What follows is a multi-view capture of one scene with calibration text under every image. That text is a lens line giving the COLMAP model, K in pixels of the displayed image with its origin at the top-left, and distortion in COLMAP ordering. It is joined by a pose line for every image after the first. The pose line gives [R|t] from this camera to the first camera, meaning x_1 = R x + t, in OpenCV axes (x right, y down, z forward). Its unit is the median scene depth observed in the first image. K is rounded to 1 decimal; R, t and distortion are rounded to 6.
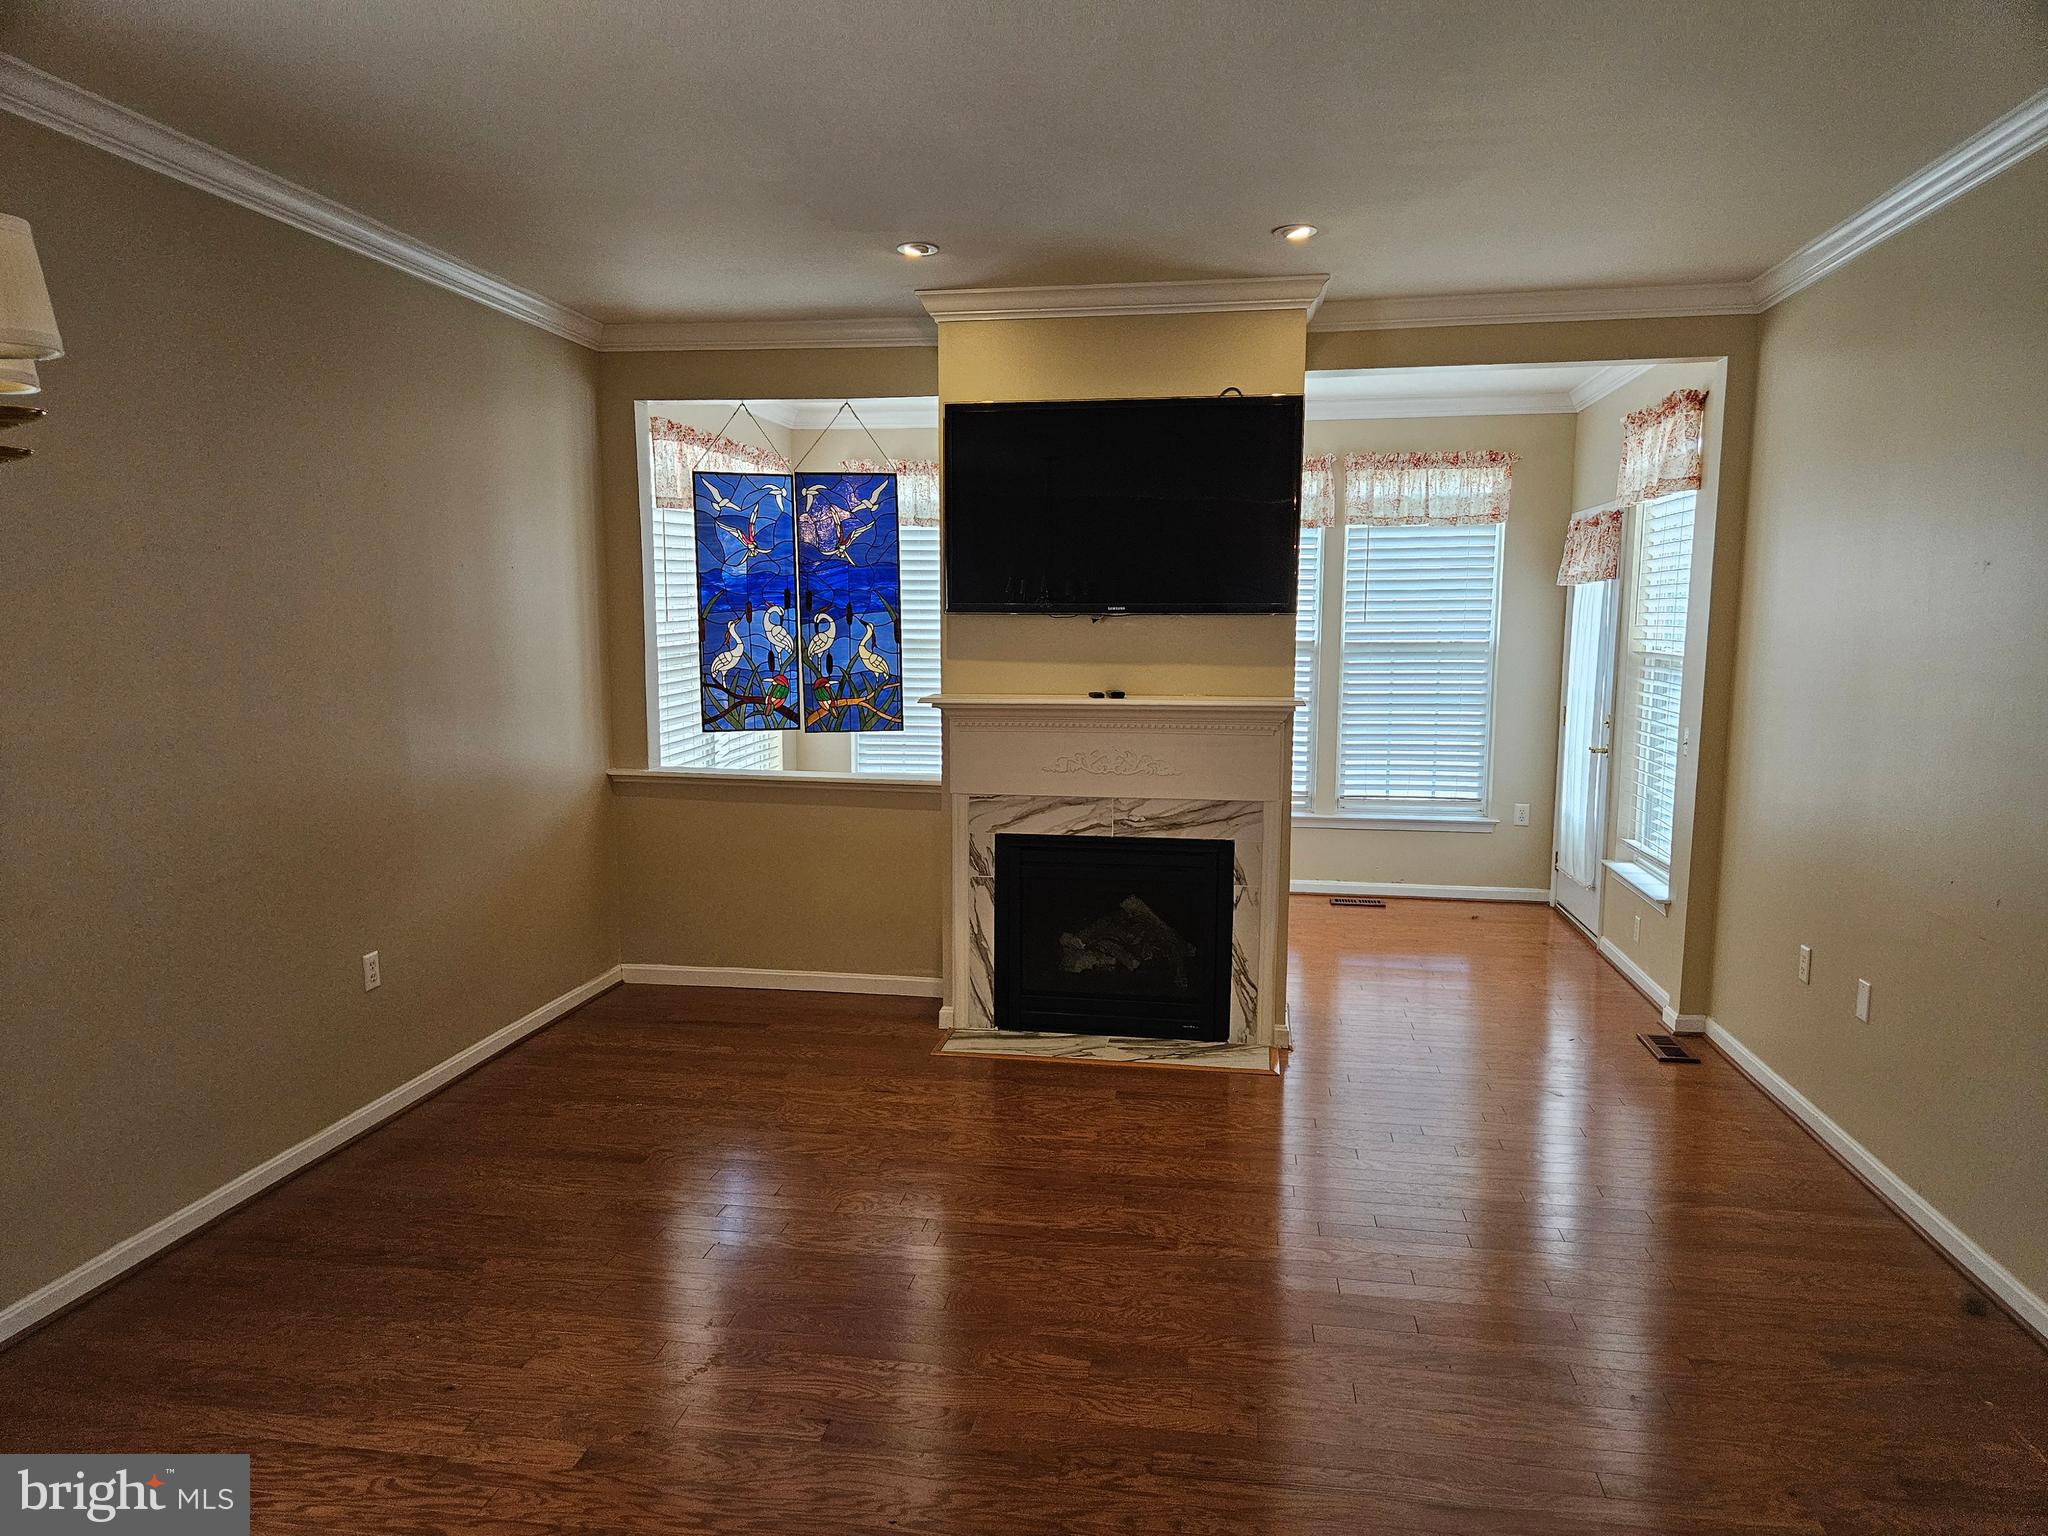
lens RADIAL K [[1335.5, 0, 1024.8], [0, 1335.5, 792.8], [0, 0, 1]] dist [0.068125, -0.066770]
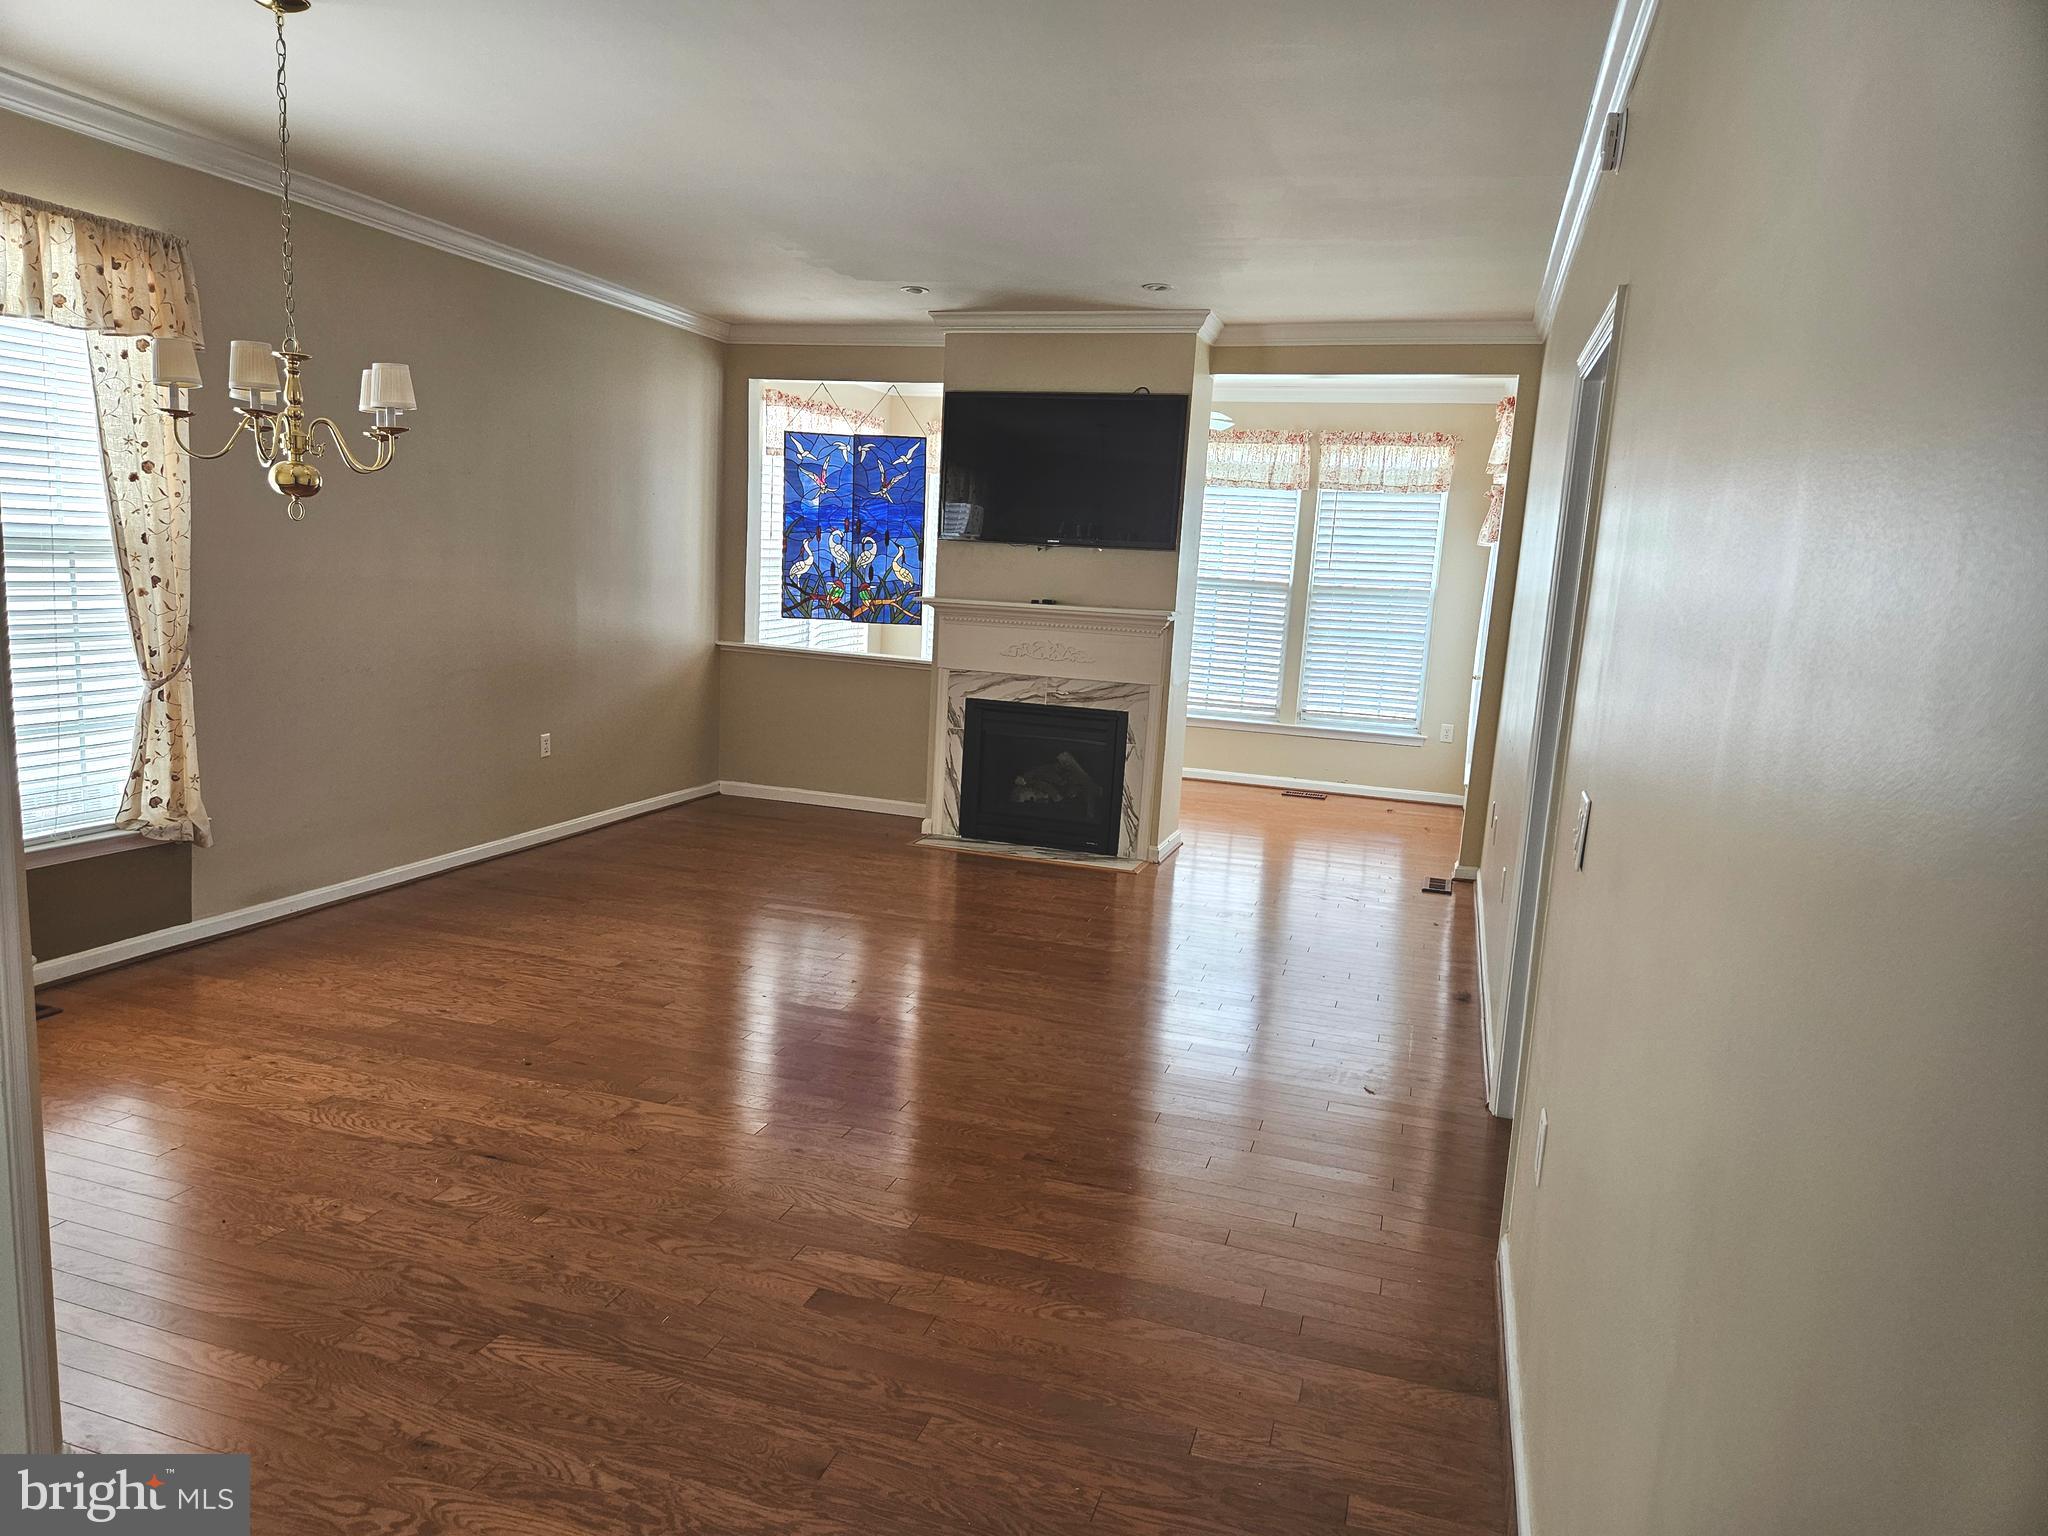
lens RADIAL K [[1335.5, 0, 1024.8], [0, 1335.5, 792.8], [0, 0, 1]] dist [0.068125, -0.066770]
pose [[0.987097, 0.075159, -0.141385, 0.227030], [-0.069614, 0.996613, 0.043773, 0.059253], [0.144196, -0.033366, 0.988986, -0.365146]]
